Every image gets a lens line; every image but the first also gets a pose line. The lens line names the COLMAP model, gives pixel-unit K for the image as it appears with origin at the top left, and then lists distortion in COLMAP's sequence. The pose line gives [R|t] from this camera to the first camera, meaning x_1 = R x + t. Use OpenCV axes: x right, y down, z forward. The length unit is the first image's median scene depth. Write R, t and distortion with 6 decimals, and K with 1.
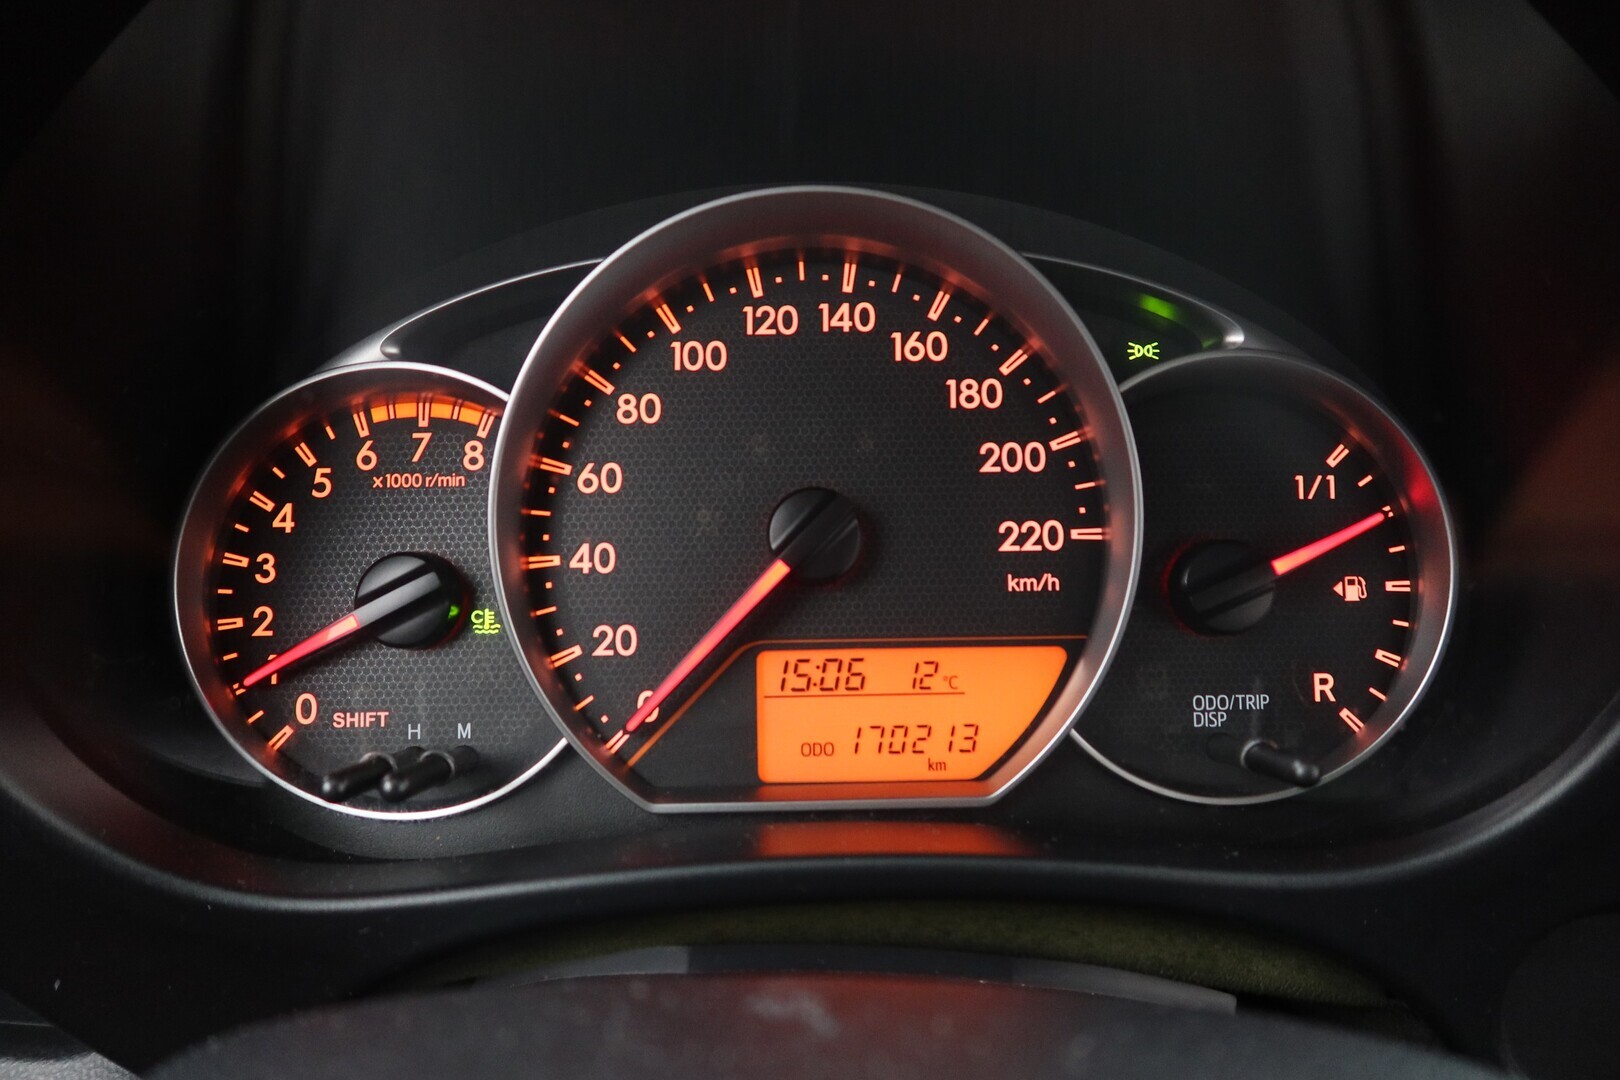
lens RADIAL K [[656.4, 0, 813.5], [0, 656.4, 540.1], [0, 0, 1]] dist [0.002828, 0.000147]
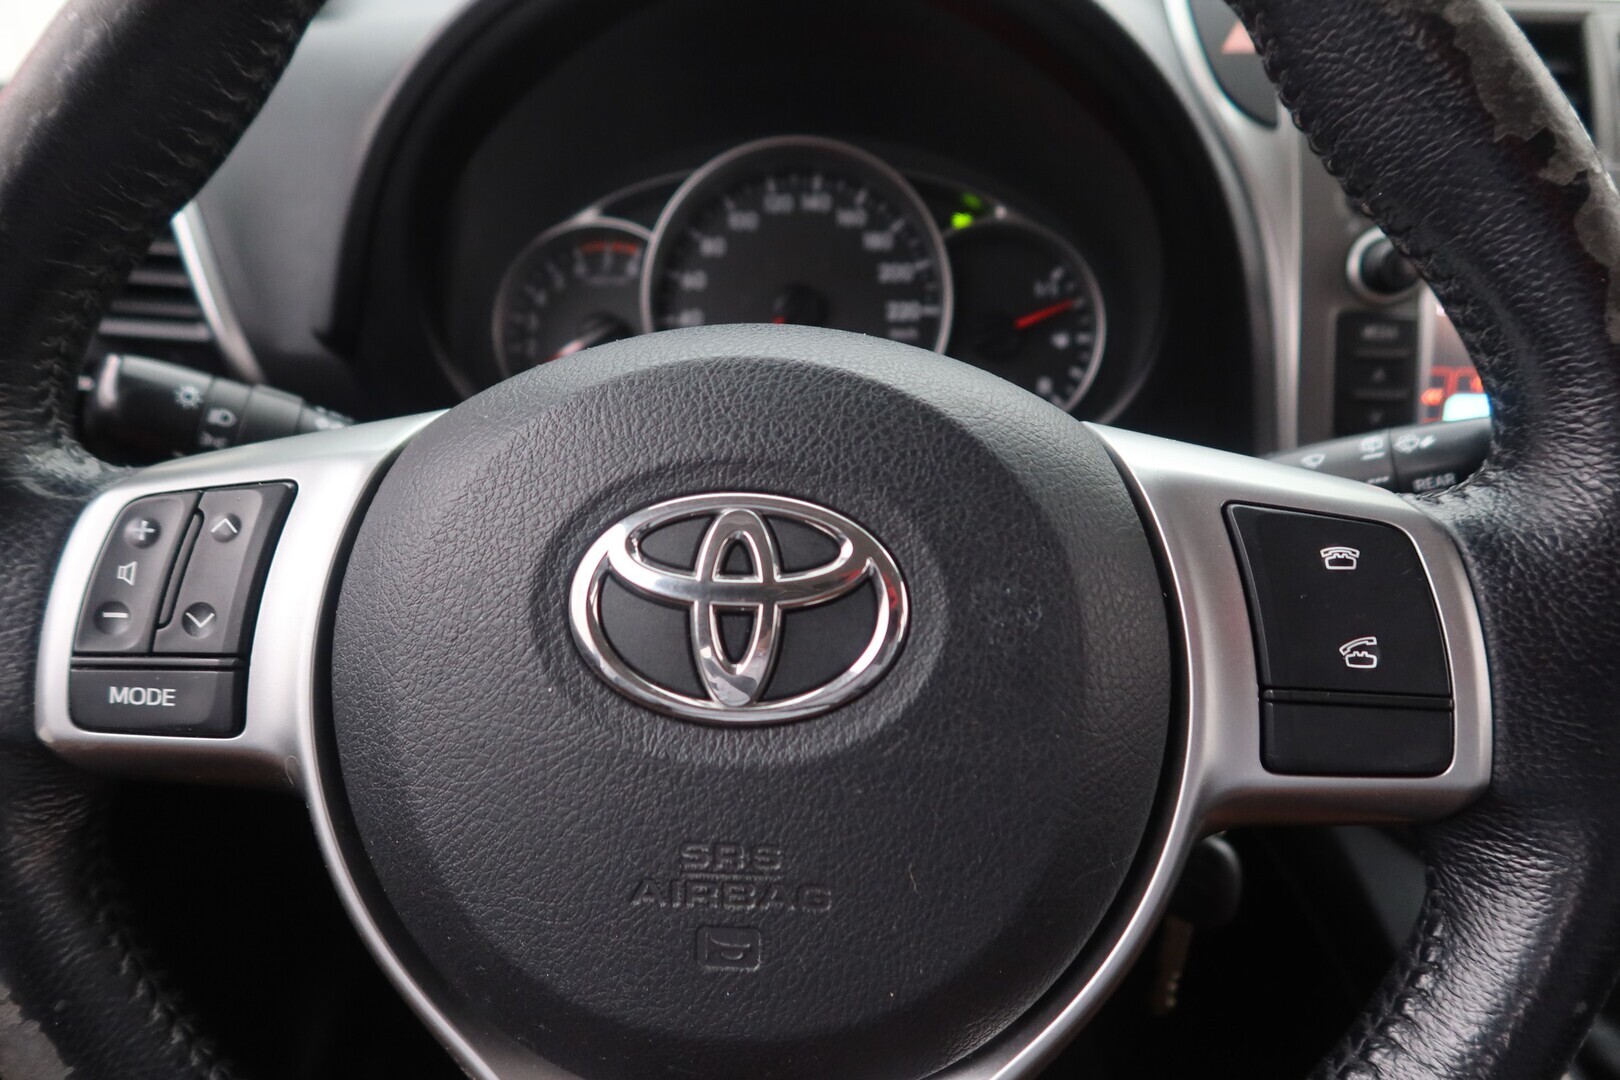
lens RADIAL K [[656.4, 0, 806.5], [0, 656.4, 540.1], [0, 0, 1]] dist [0.002828, 0.000147]
pose [[0.999466, 0.021461, -0.024658, 0.094587], [-0.020964, 0.999576, 0.020211, 0.665934], [0.025081, -0.019684, 0.999492, -1.055567]]
